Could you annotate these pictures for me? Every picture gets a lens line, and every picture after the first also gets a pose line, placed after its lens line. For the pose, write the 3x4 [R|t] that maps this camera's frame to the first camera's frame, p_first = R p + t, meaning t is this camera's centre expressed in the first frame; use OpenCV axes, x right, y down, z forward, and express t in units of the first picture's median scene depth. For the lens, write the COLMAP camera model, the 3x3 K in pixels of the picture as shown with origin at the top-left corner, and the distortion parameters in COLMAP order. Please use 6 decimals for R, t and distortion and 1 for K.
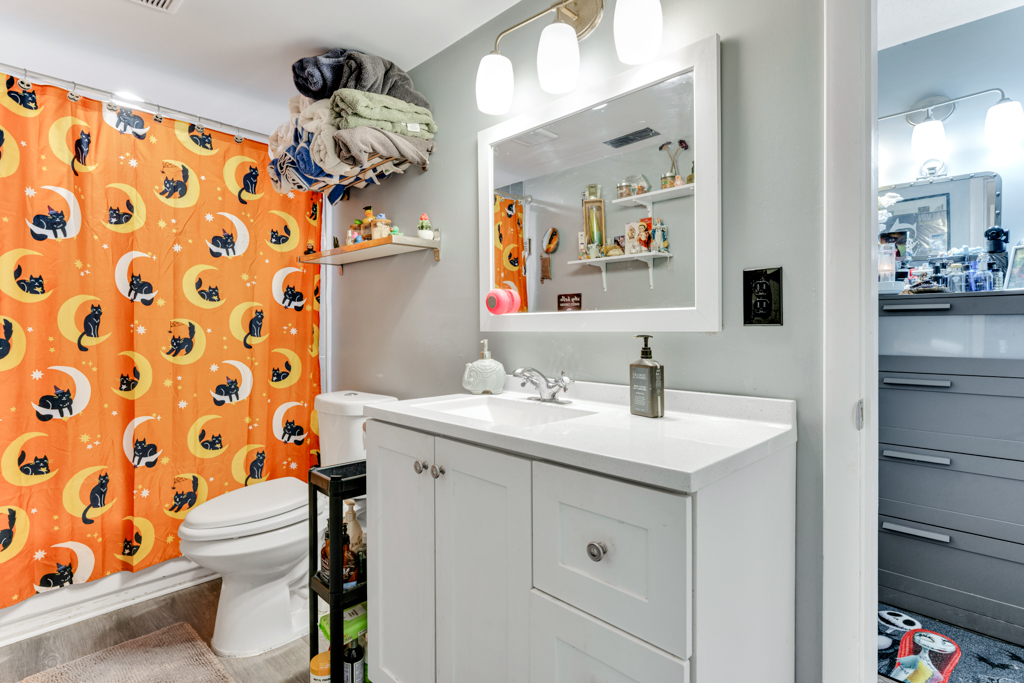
lens RADIAL K [[503.6, 0, 511.6], [0, 503.6, 335.8], [0, 0, 1]] dist [0.003476, 0.000473]
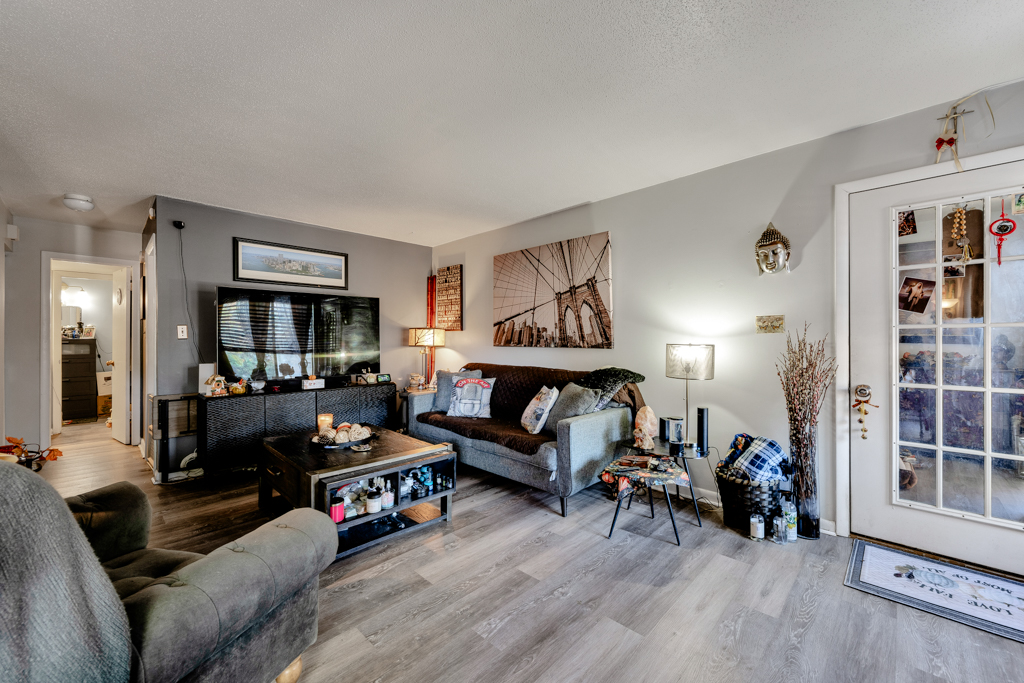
lens RADIAL K [[400.1, 0, 511.5], [0, 400.1, 344.3], [0, 0, 1]] dist [0.000381, -0.000007]
pose [[-0.004803, 0.003293, 0.999983, -2.165442], [0.024643, 0.999691, -0.003173, 0.053078], [-0.999685, 0.024628, -0.004883, -2.329667]]
